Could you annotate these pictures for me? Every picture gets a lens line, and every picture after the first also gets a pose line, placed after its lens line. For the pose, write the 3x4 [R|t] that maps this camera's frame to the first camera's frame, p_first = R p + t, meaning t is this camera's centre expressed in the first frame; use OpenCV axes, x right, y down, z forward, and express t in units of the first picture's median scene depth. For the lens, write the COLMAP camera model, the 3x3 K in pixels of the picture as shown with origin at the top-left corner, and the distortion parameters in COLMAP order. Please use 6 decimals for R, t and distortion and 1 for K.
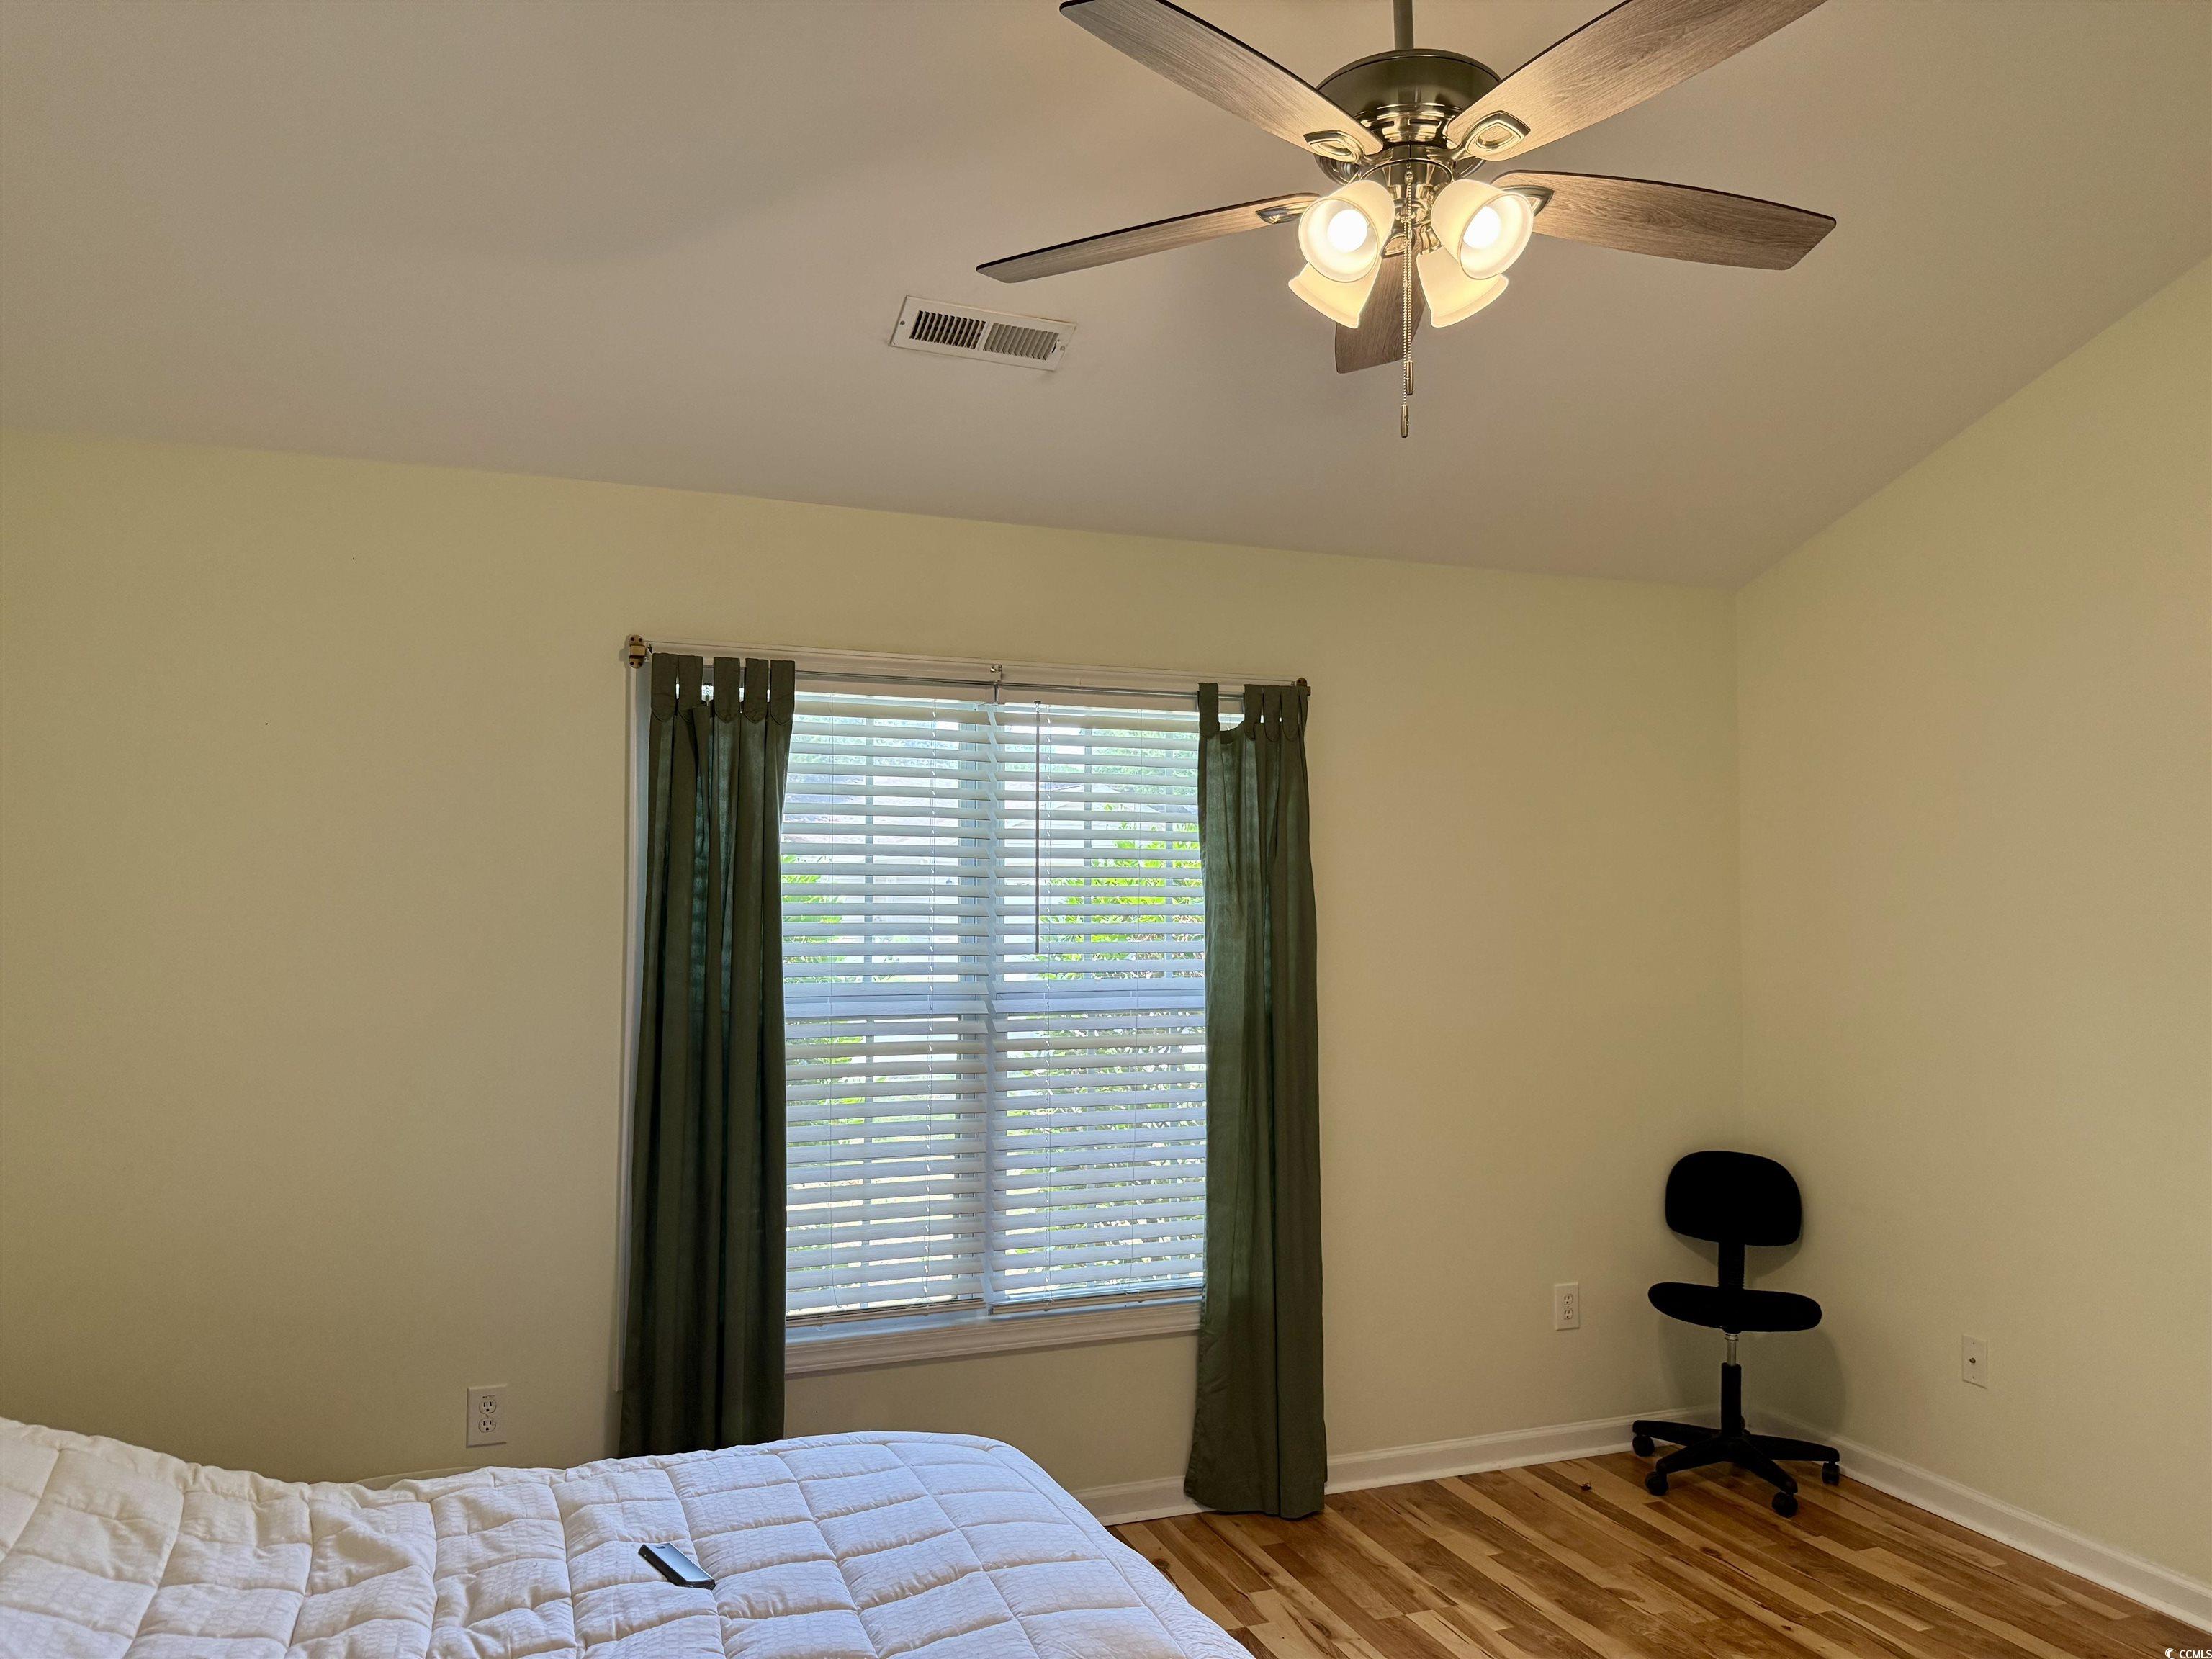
lens RADIAL K [[1559.0, 0, 1106.0], [0, 1559.0, 829.5], [0, 0, 1]] dist [0.021101, -0.000548]
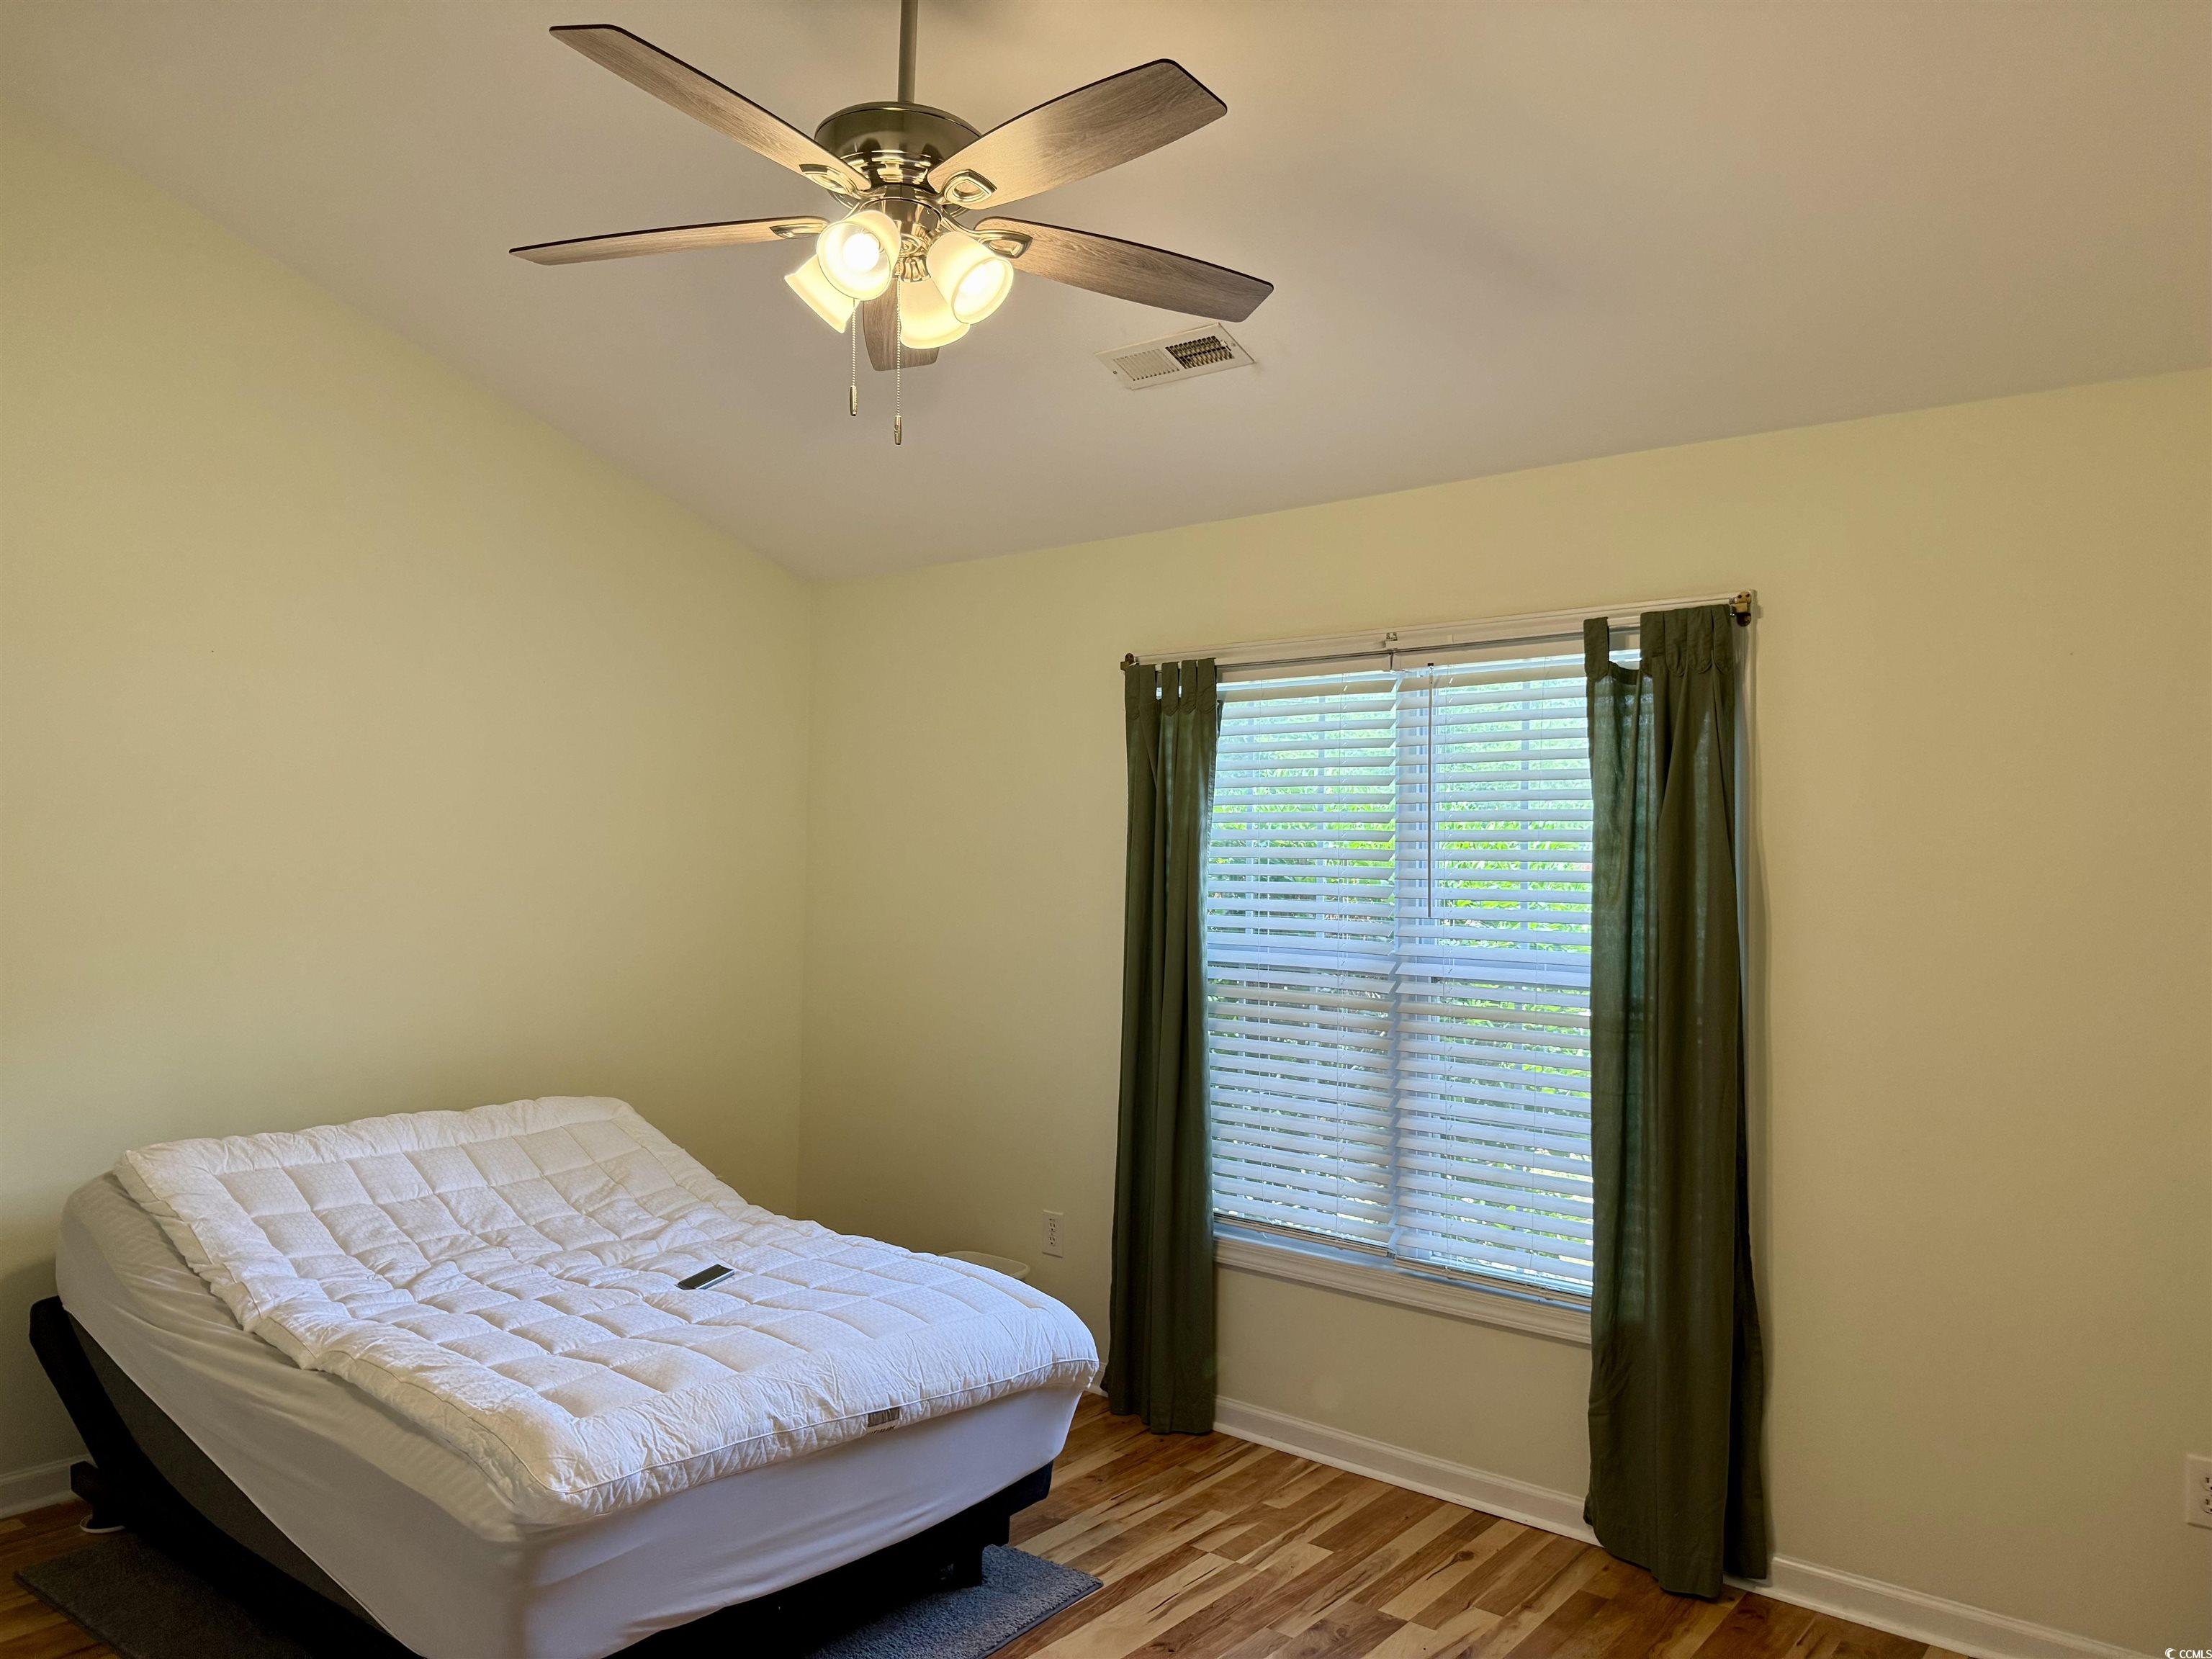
lens RADIAL K [[1504.7, 0, 1106.0], [0, 1504.7, 829.5], [0, 0, 1]] dist [-0.048057, -0.002589]
pose [[0.472654, -0.019830, -0.881025, 0.698313], [0.027718, 0.999587, -0.007628, 0.024803], [0.880812, -0.020815, 0.473008, 0.365134]]
